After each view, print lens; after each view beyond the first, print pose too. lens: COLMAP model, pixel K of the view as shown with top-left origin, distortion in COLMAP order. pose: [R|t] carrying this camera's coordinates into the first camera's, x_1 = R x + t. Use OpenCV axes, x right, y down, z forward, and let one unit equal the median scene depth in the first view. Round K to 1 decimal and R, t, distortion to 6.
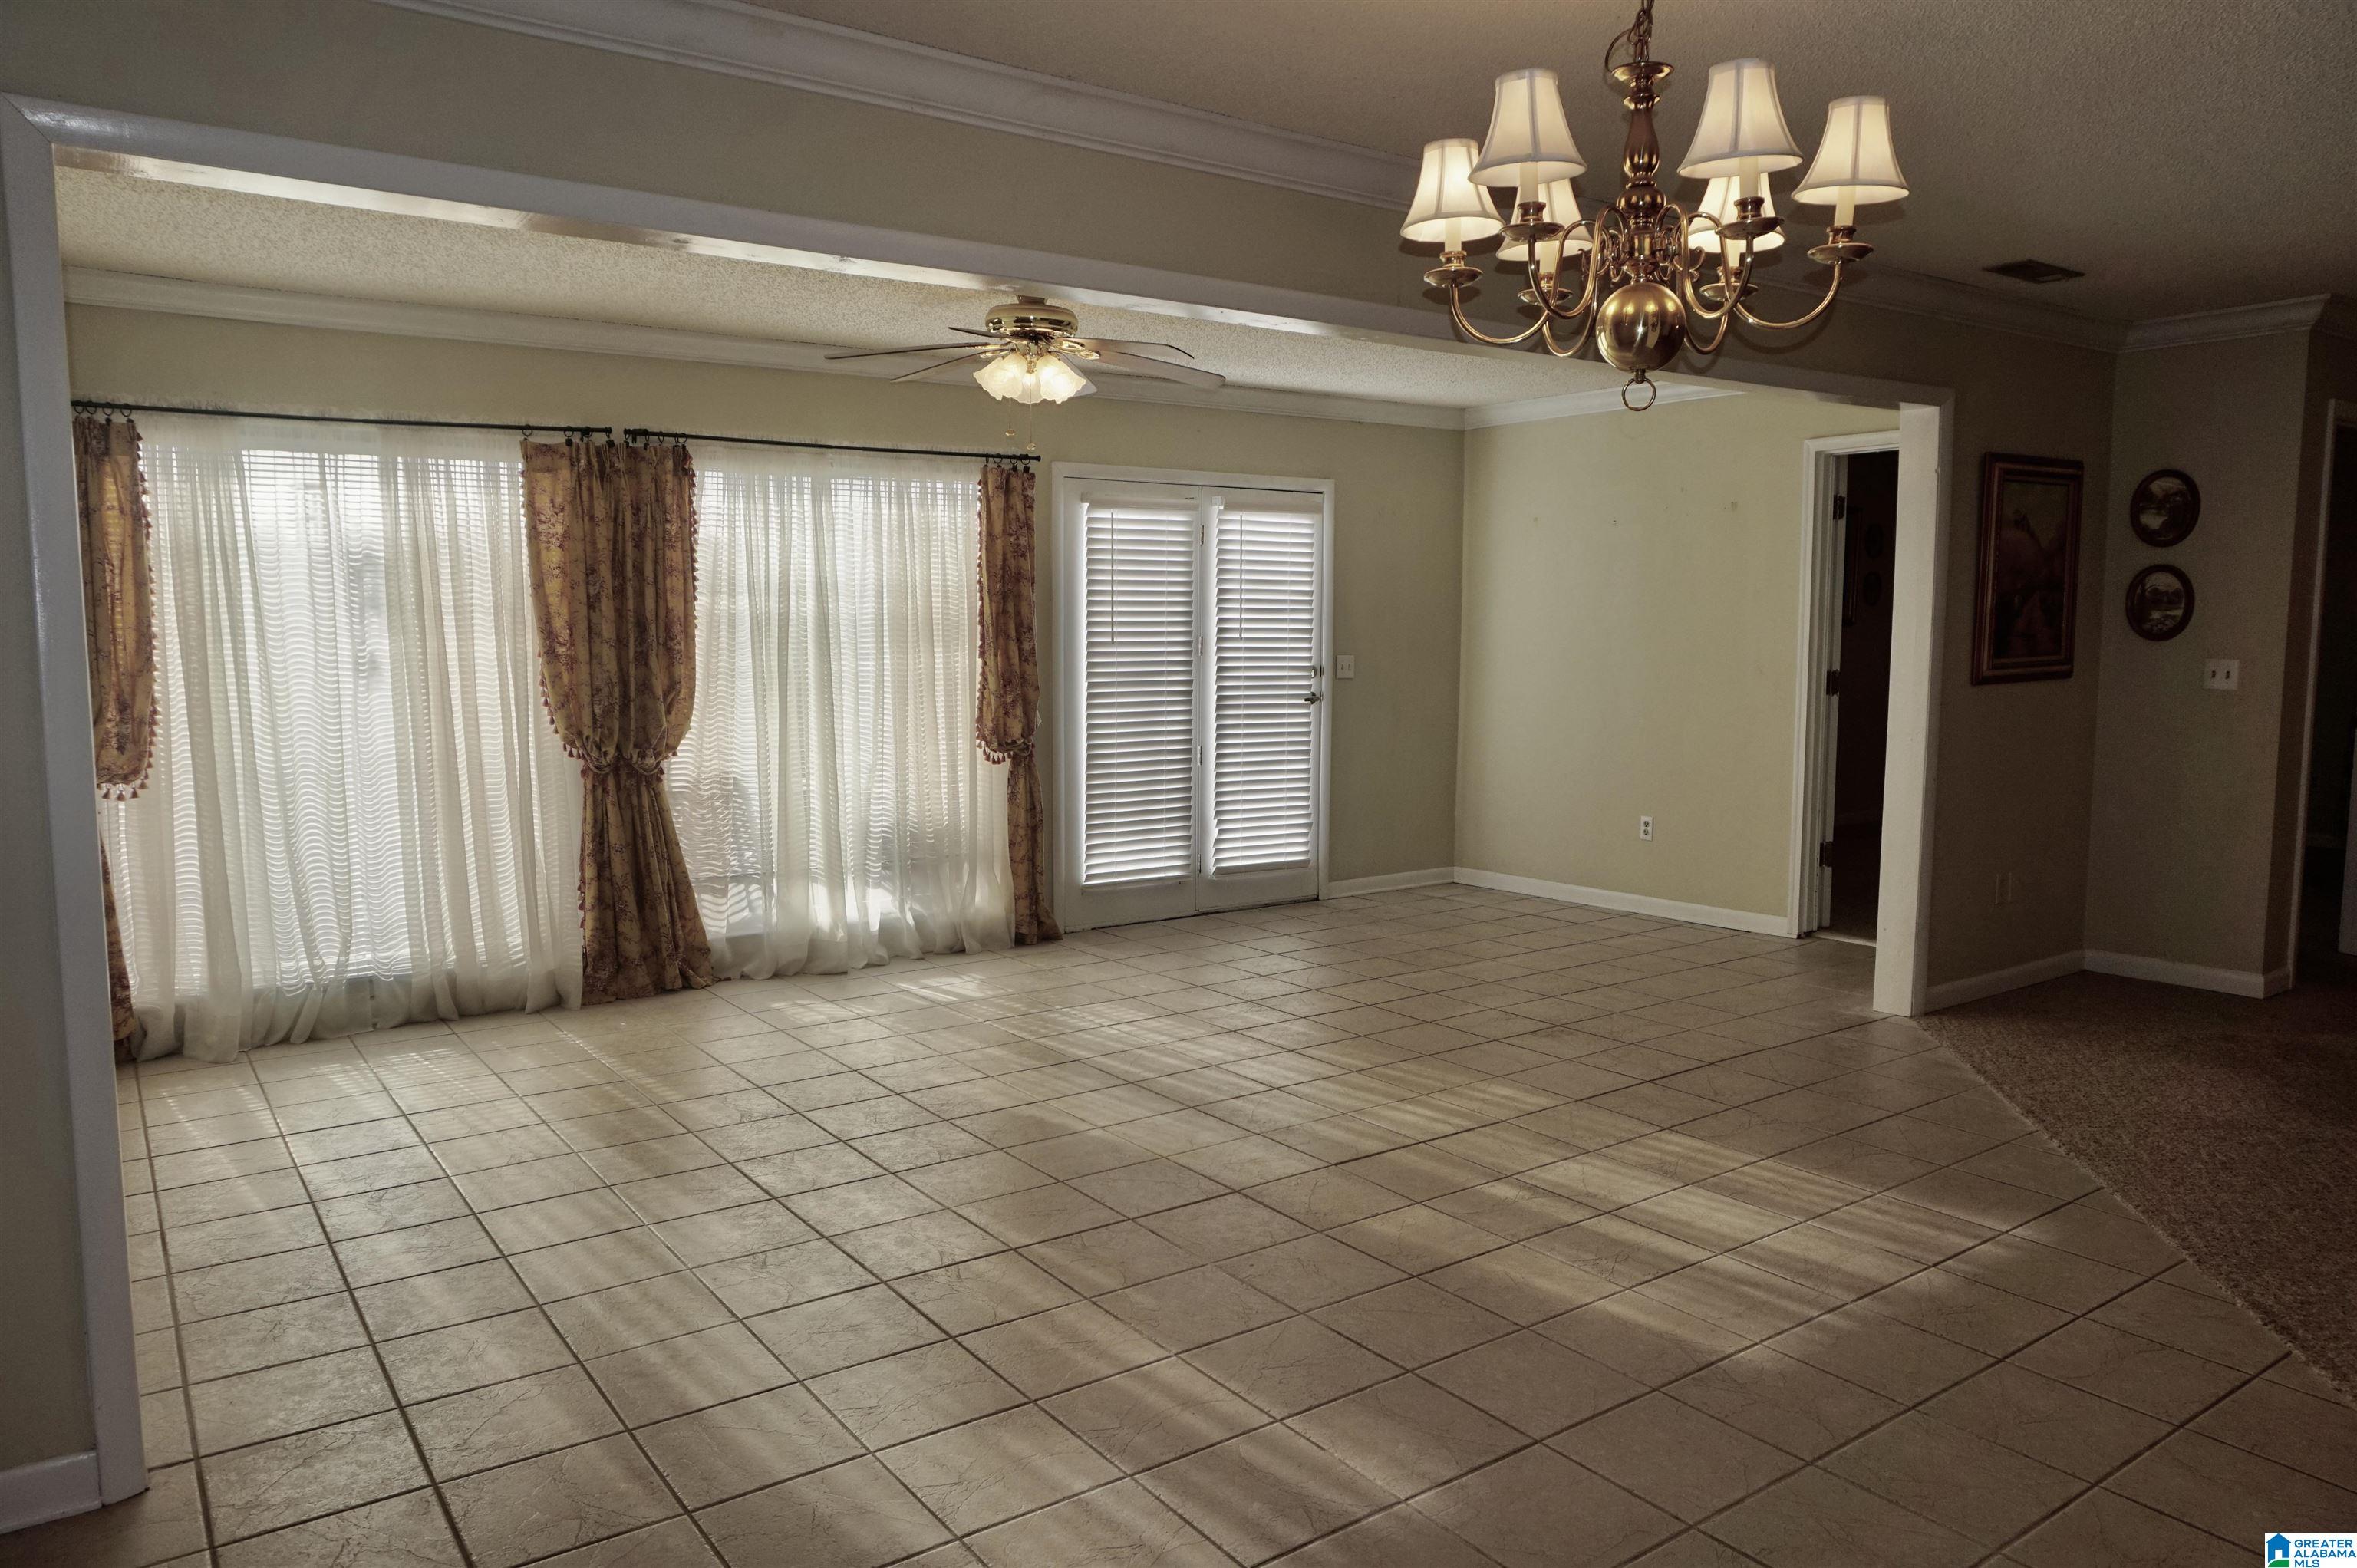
lens RADIAL K [[1581.8, 0, 1183.5], [0, 1581.8, 783.7], [0, 0, 1]] dist [-0.040489, 0.023272]
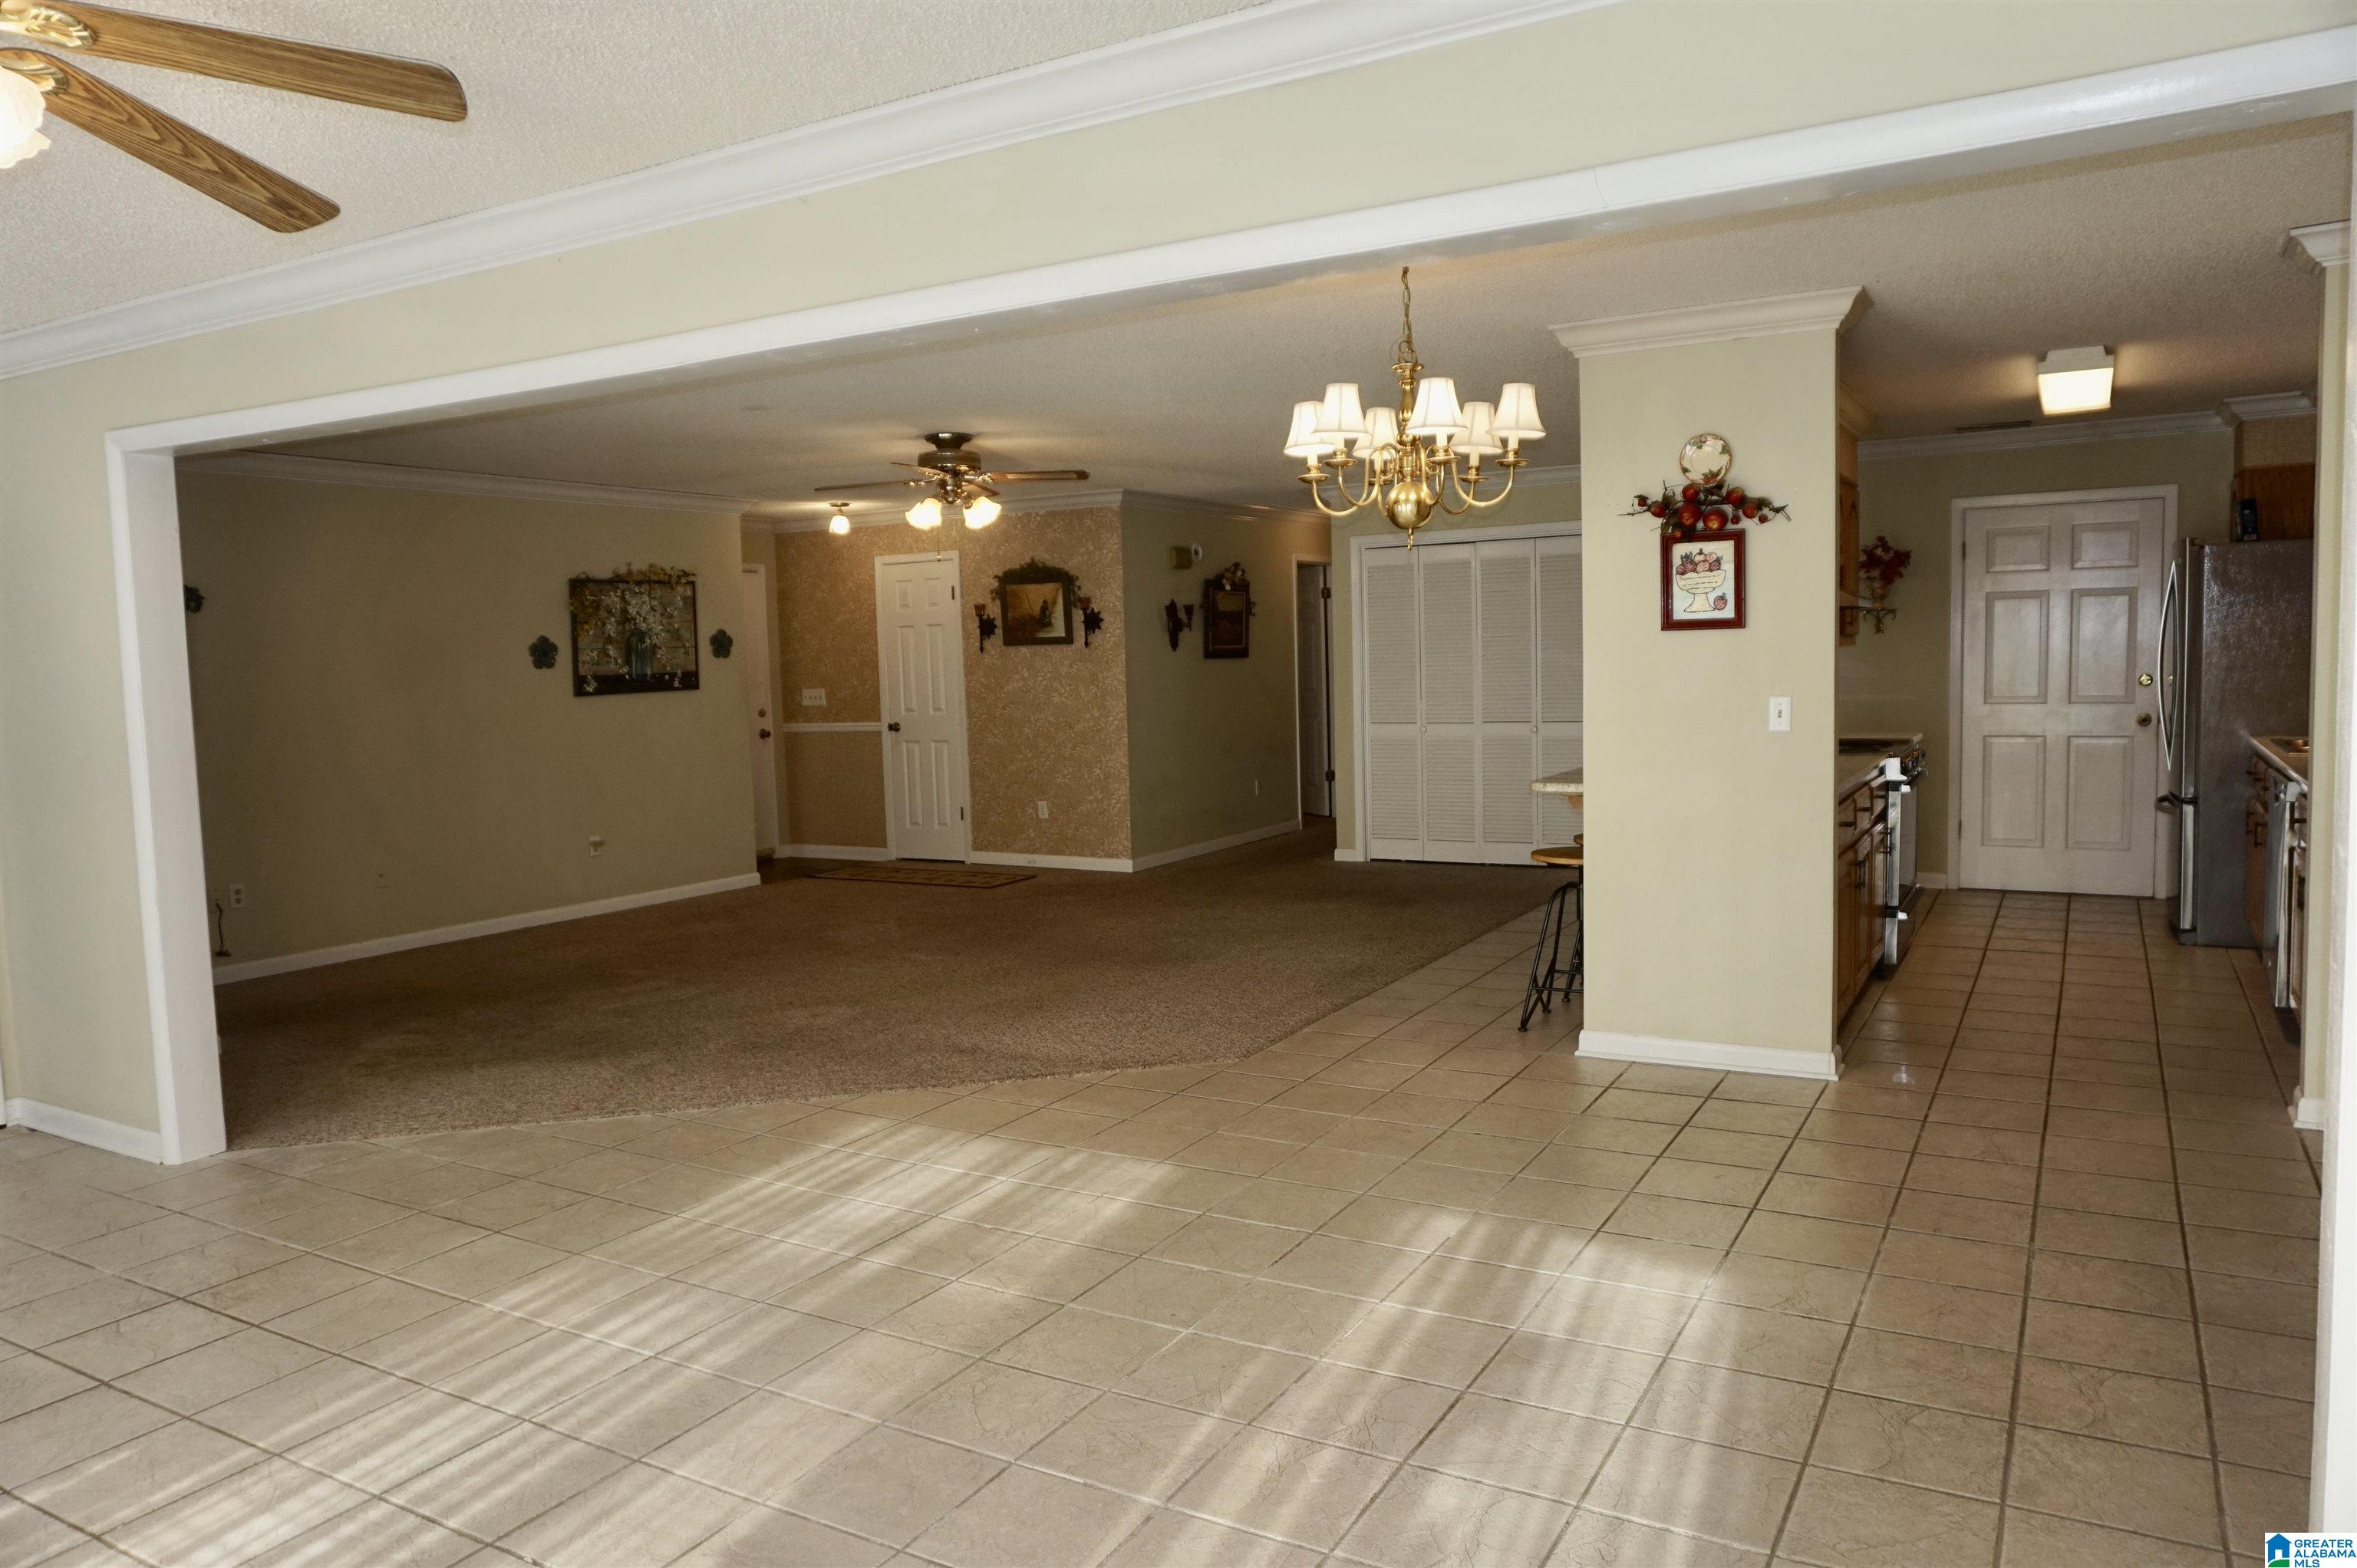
lens RADIAL K [[1581.8, 0, 1184.6], [0, 1581.8, 779.0], [0, 0, 1]] dist [-0.040489, 0.023272]
pose [[-0.420769, -0.054005, 0.905559, -0.509851], [0.121230, 0.985925, 0.115128, -0.086410], [-0.899031, 0.158223, -0.408300, 0.807527]]
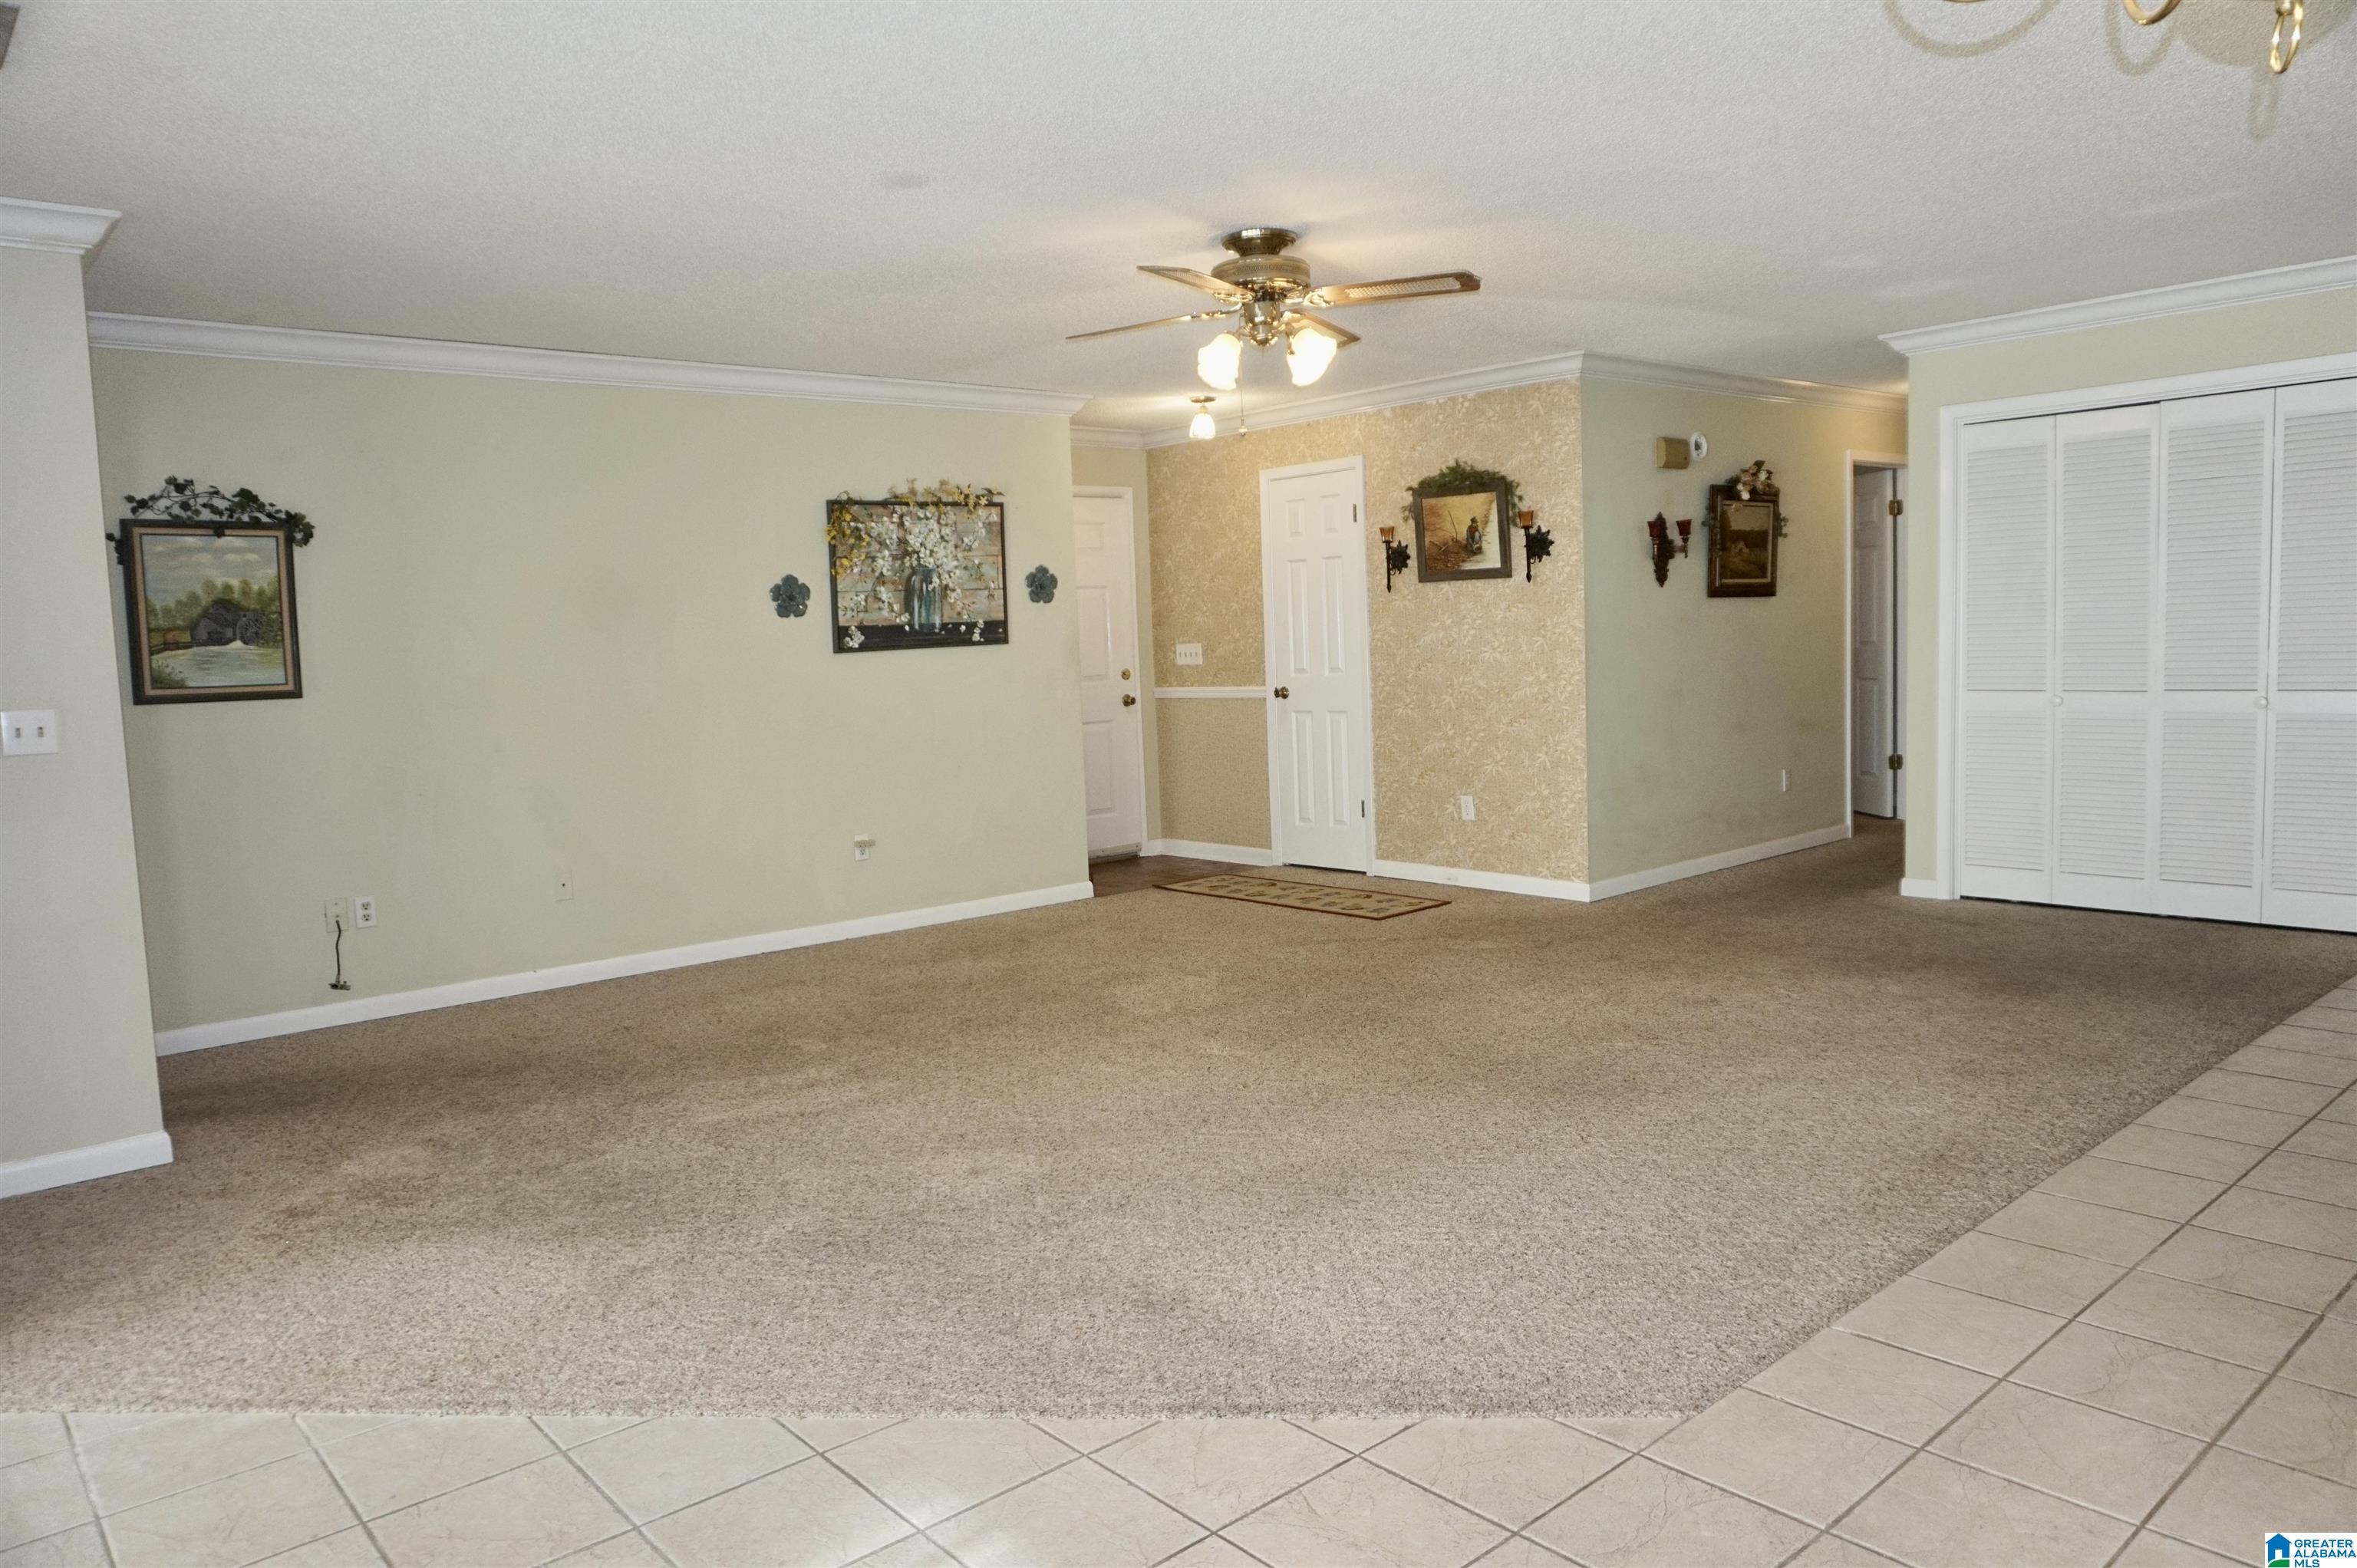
lens RADIAL K [[1581.8, 0, 1172.5], [0, 1581.8, 789.7], [0, 0, 1]] dist [-0.040489, 0.023272]
pose [[-0.097955, -0.088774, 0.991224, -0.069030], [0.139456, 0.984962, 0.101994, -0.045046], [-0.985371, 0.148223, -0.084102, 0.562808]]
